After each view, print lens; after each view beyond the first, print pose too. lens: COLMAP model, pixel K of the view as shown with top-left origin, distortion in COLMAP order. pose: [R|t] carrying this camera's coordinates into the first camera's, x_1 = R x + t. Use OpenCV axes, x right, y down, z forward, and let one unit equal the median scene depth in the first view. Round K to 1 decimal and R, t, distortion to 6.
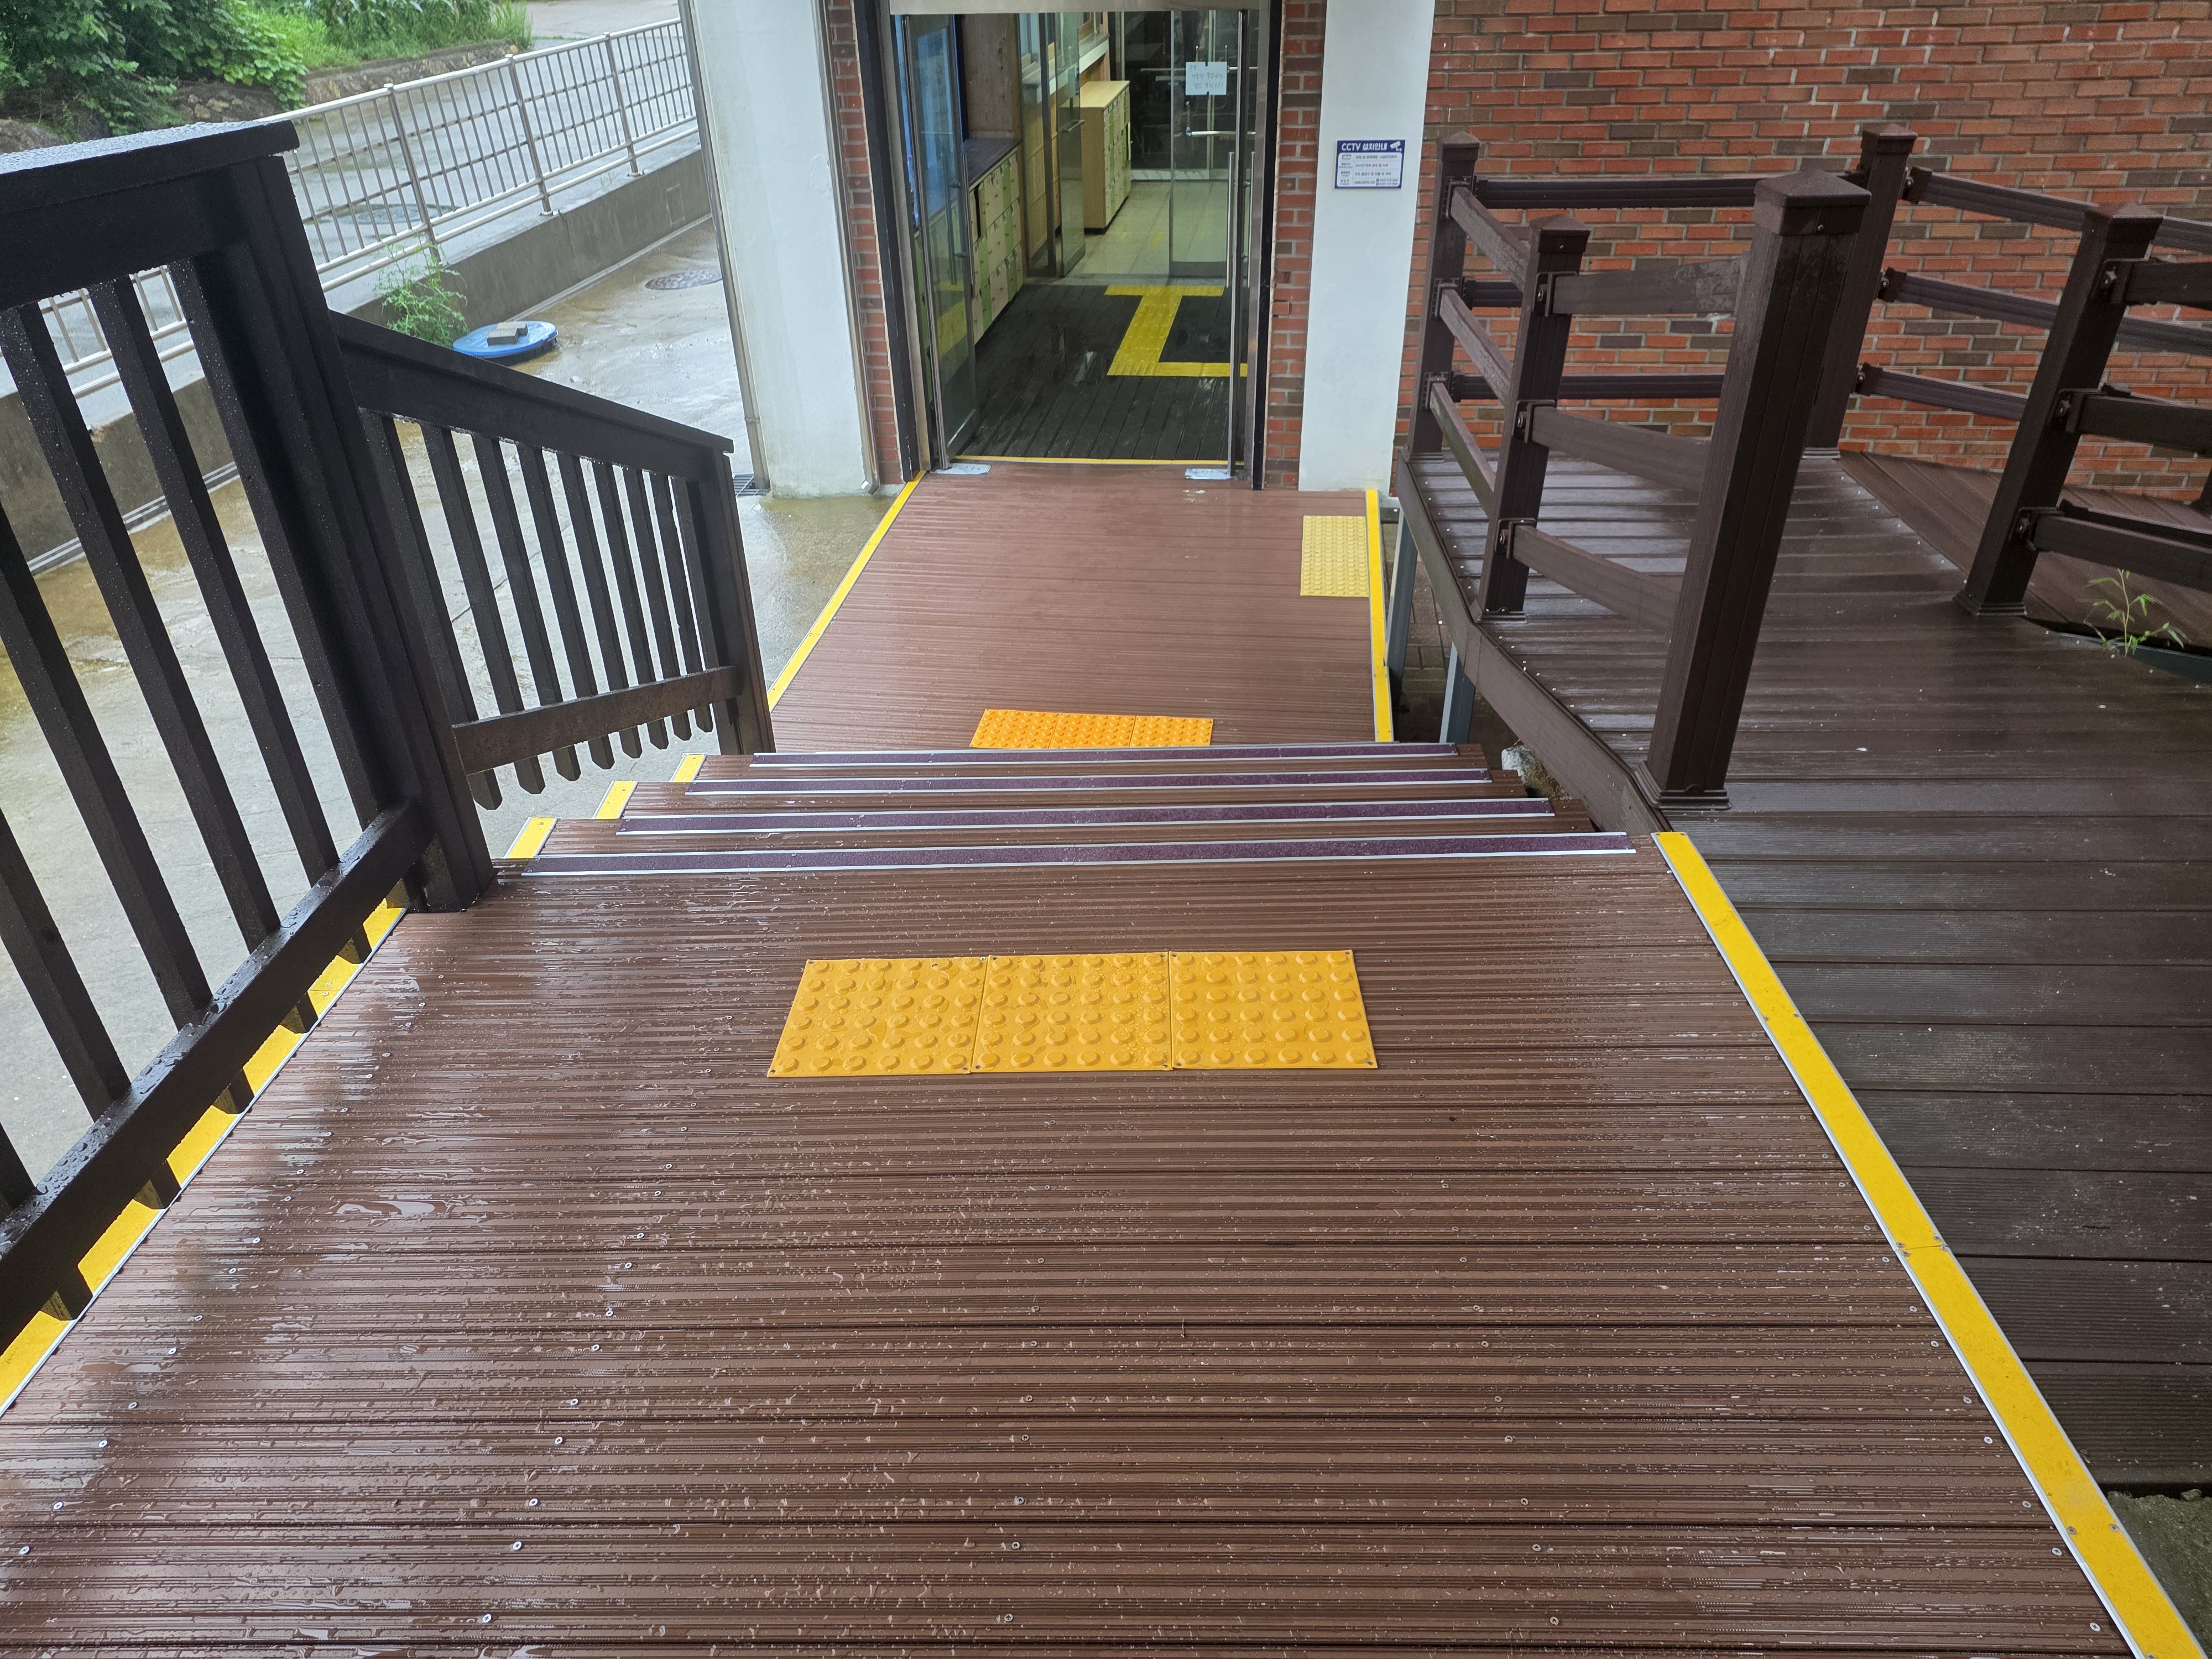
lens RADIAL K [[1470.1, 0, 1123.0], [0, 1470.1, 831.6], [0, 0, 1]] dist [0.044922, -0.031263]
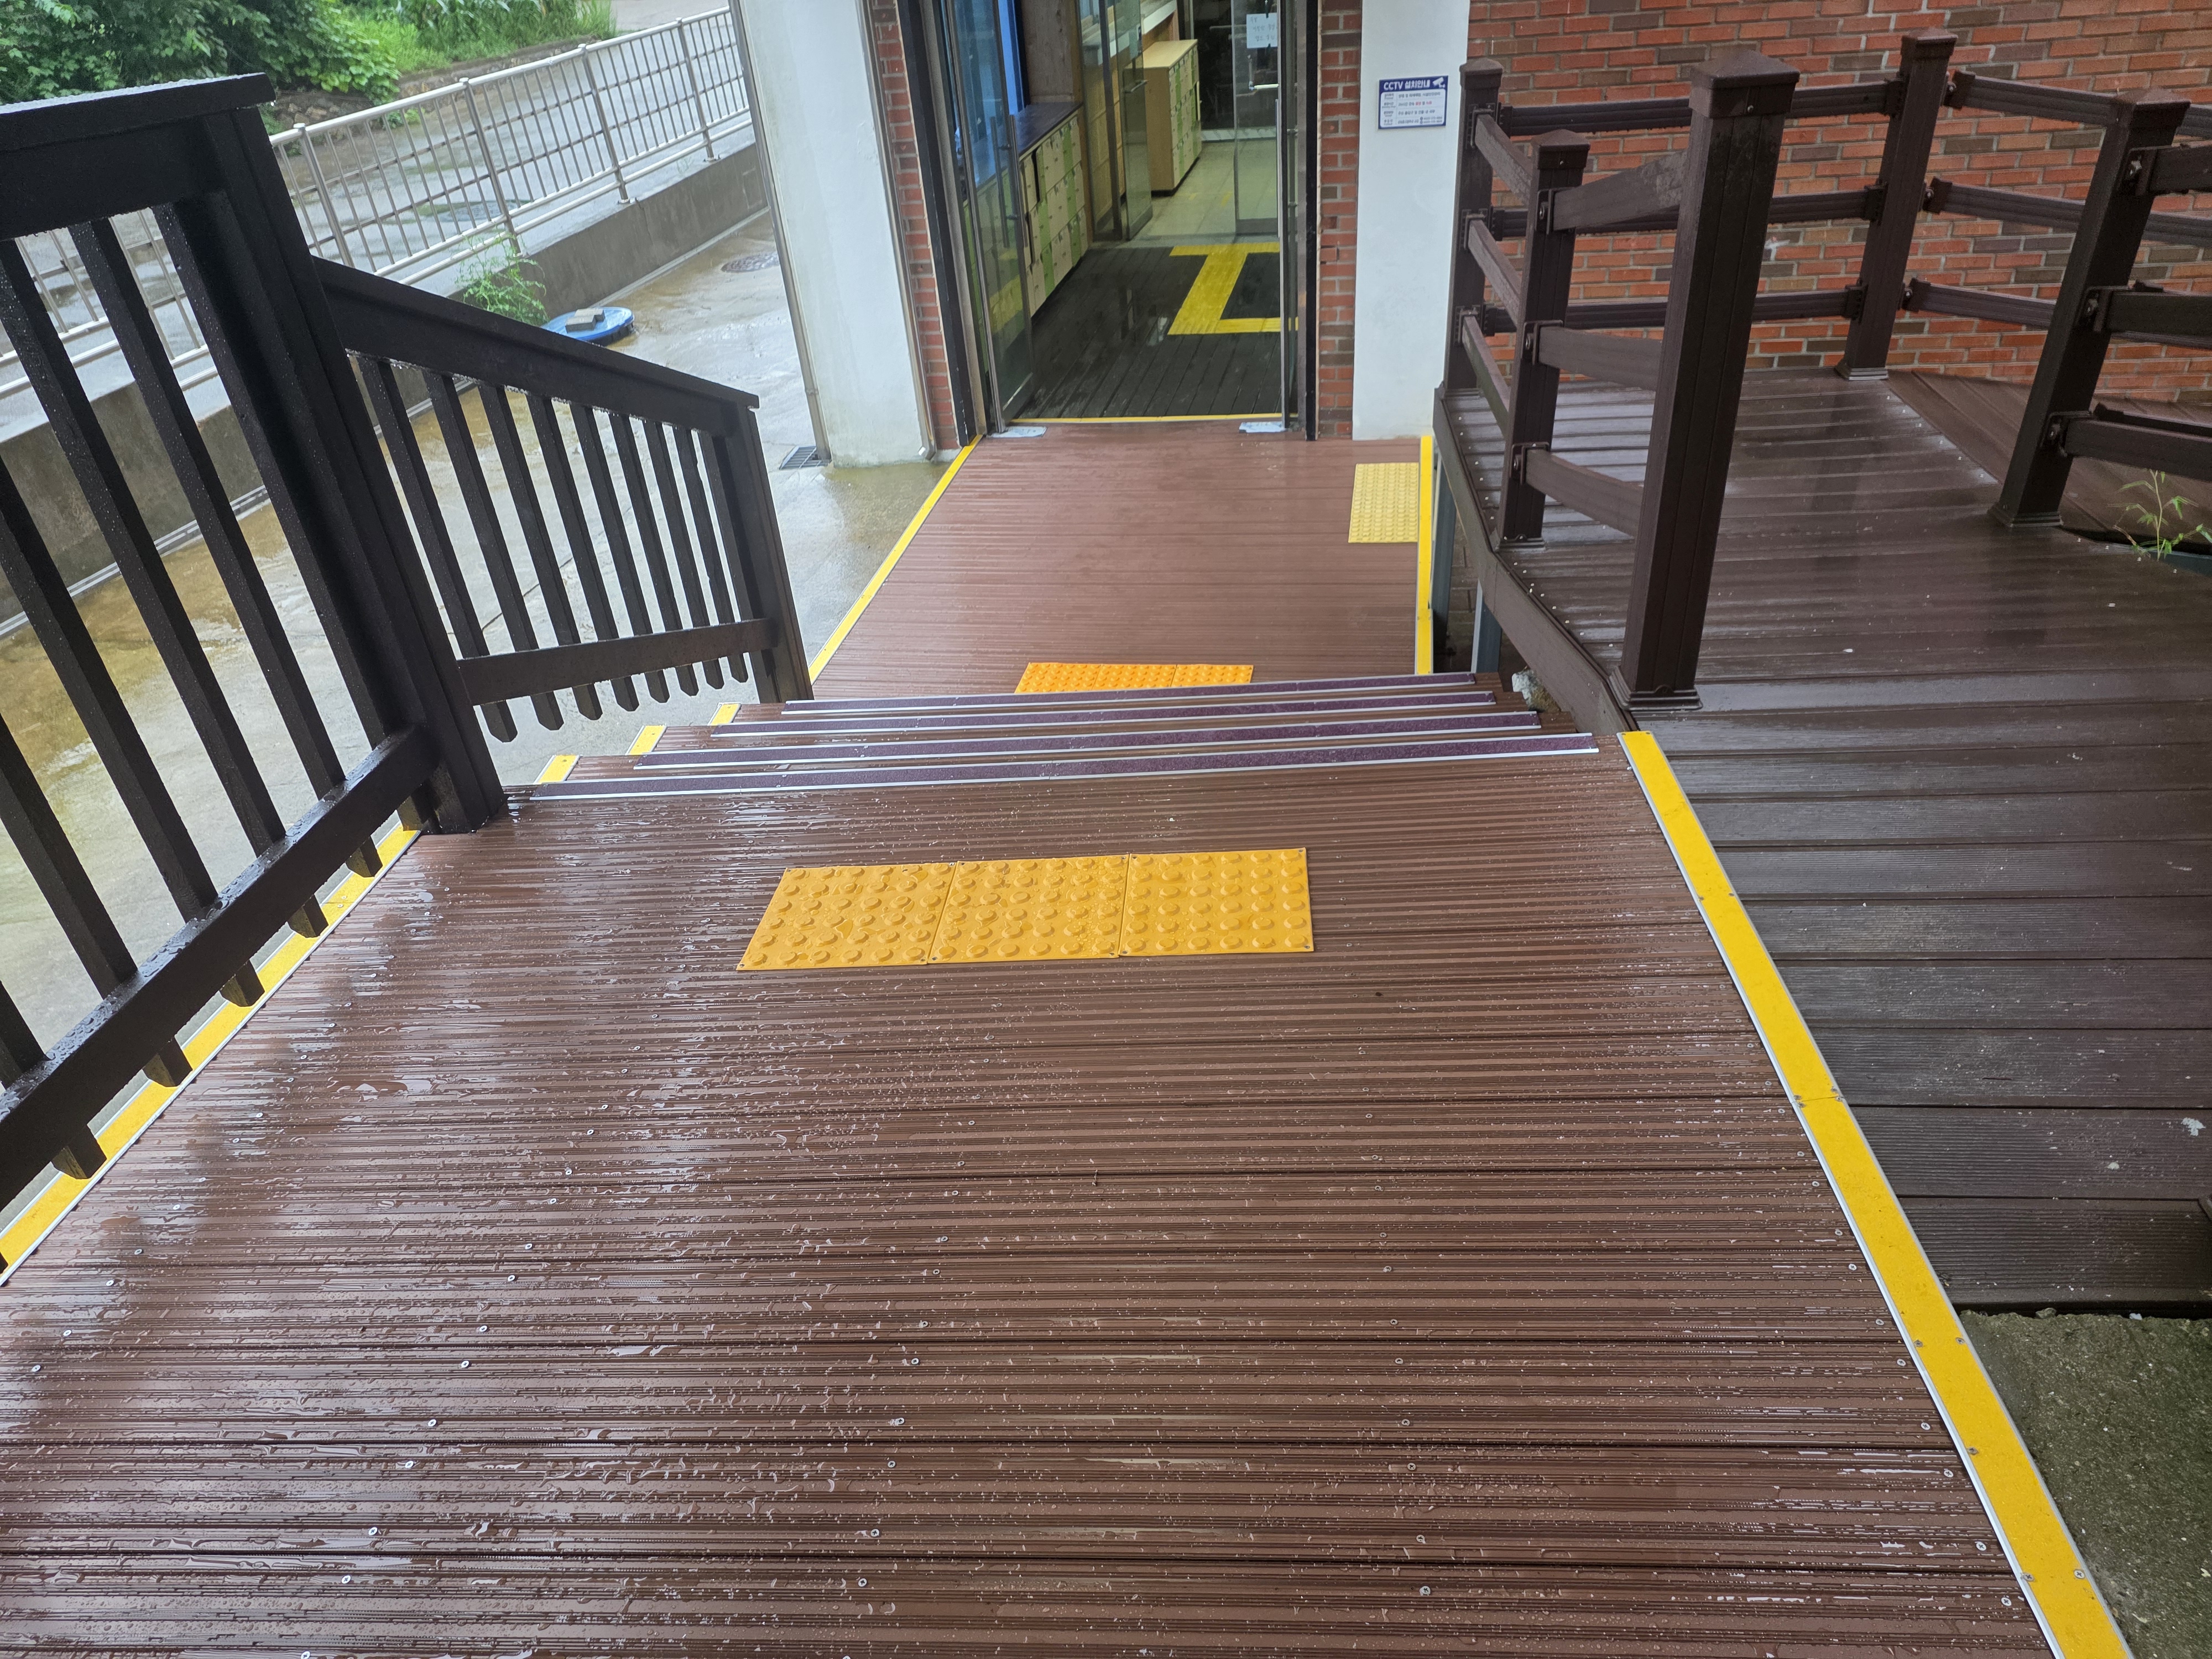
lens RADIAL K [[1470.1, 0, 1123.0], [0, 1470.1, 831.6], [0, 0, 1]] dist [0.044922, -0.031263]
pose [[0.998076, -0.020021, -0.058676, 0.107344], [0.021190, 0.999588, 0.019376, 0.057495], [0.058263, -0.020582, 0.998089, -0.038409]]
